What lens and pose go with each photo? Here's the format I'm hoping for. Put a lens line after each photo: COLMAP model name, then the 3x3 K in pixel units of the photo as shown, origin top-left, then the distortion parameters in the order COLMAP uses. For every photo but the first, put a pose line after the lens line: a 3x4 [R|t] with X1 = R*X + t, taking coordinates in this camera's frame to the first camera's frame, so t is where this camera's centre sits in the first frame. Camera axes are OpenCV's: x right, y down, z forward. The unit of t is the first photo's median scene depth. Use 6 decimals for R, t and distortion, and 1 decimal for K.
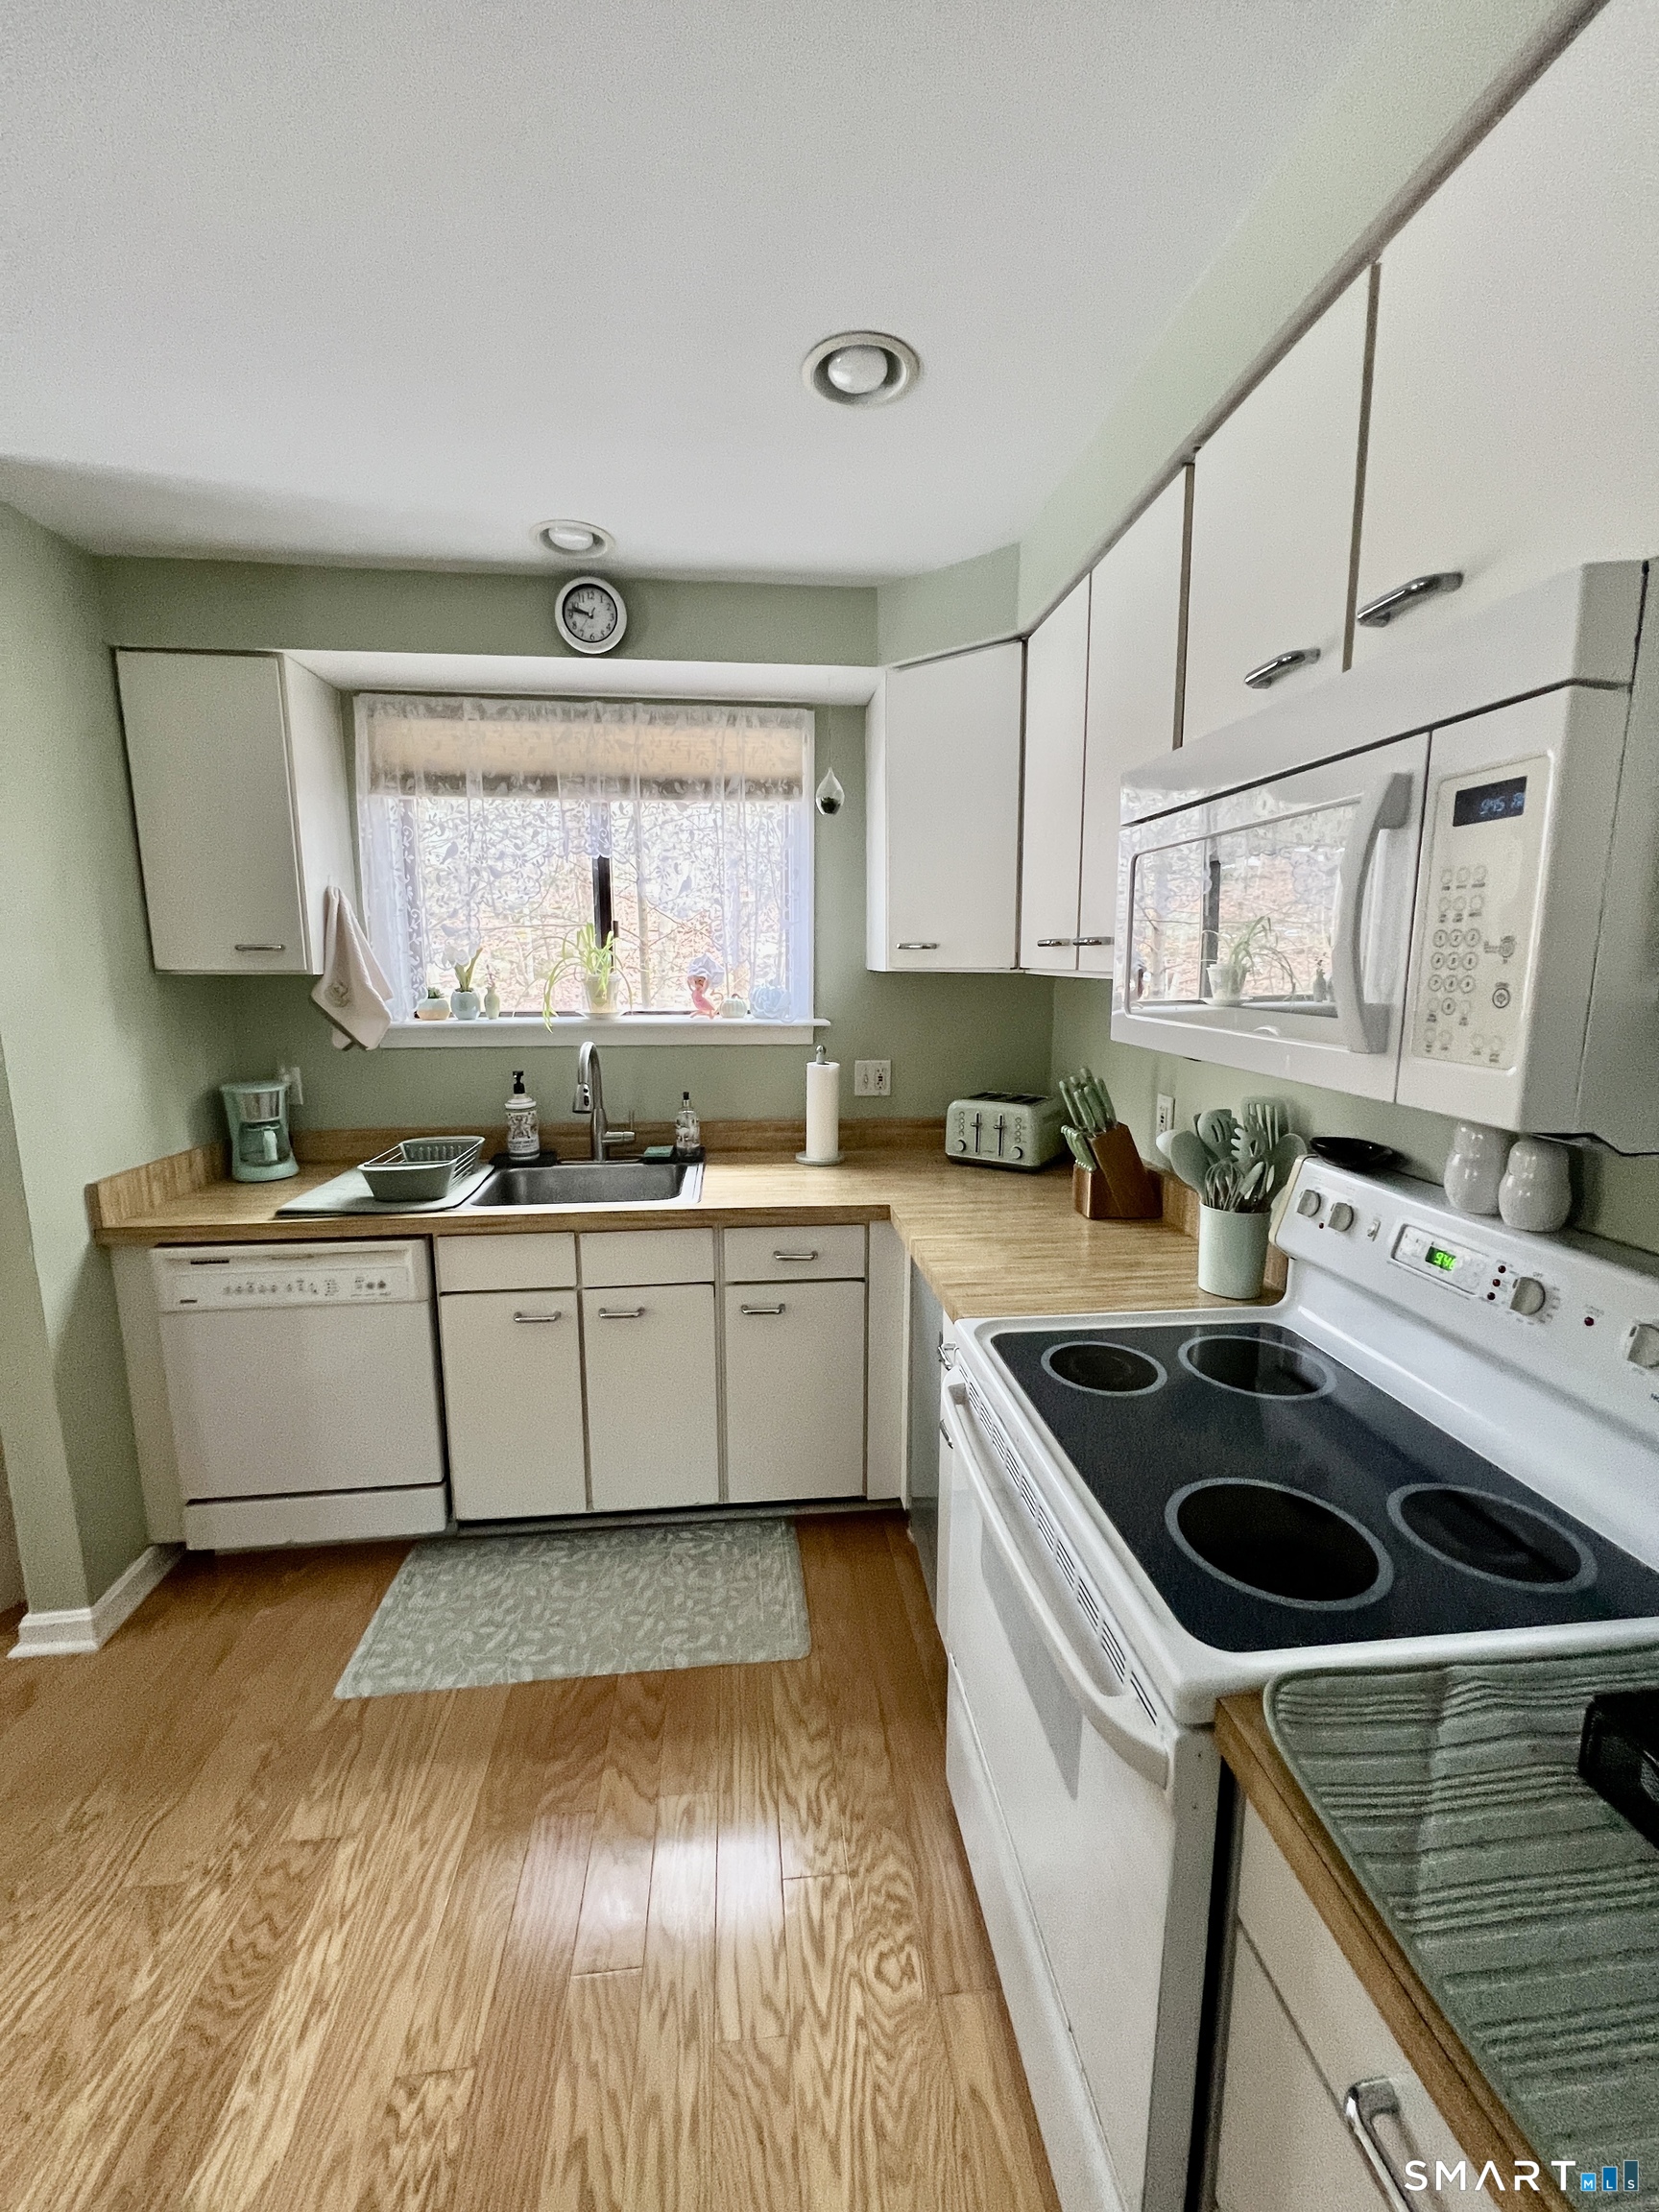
lens RADIAL K [[891.1, 0, 830.4], [0, 891.1, 1101.4], [0, 0, 1]] dist [-0.000085, -0.000142]
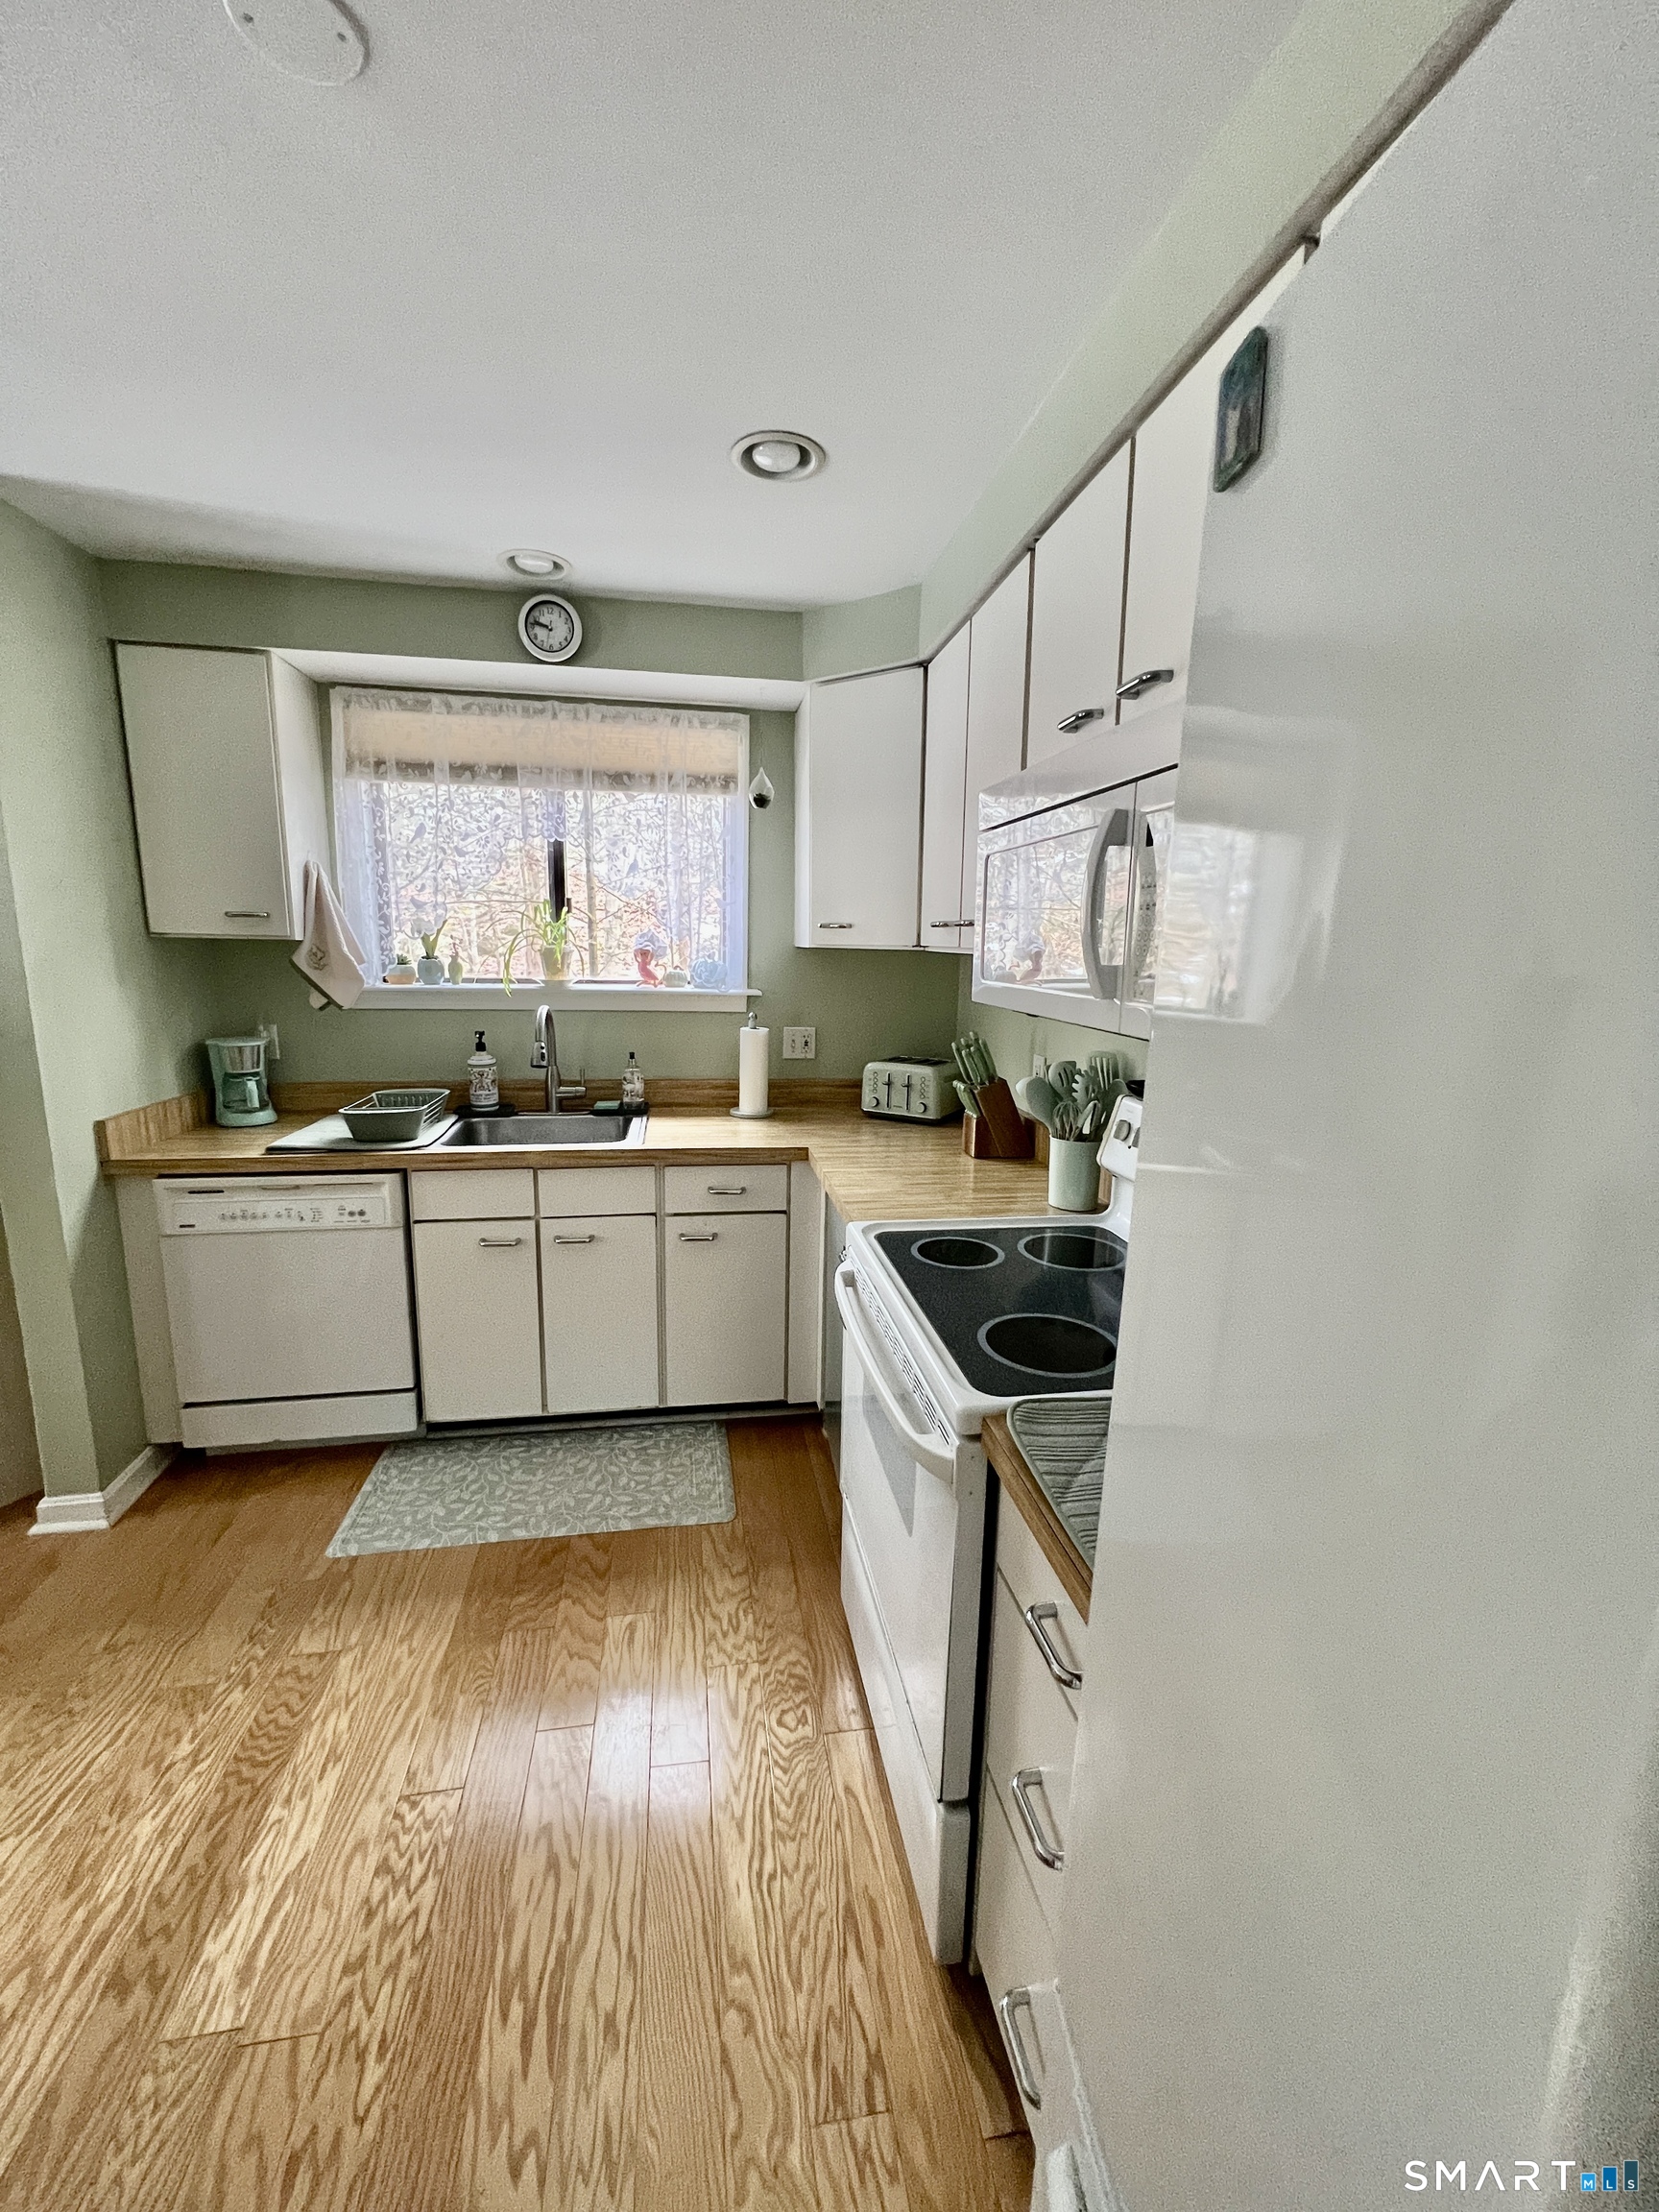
lens RADIAL K [[891.1, 0, 830.1], [0, 891.1, 1102.8], [0, 0, 1]] dist [-0.000085, -0.000142]
pose [[0.998208, 0.009066, 0.059143, 0.028377], [-0.010225, 0.999761, 0.019316, 0.038462], [-0.058954, -0.019886, 0.998063, -0.182007]]
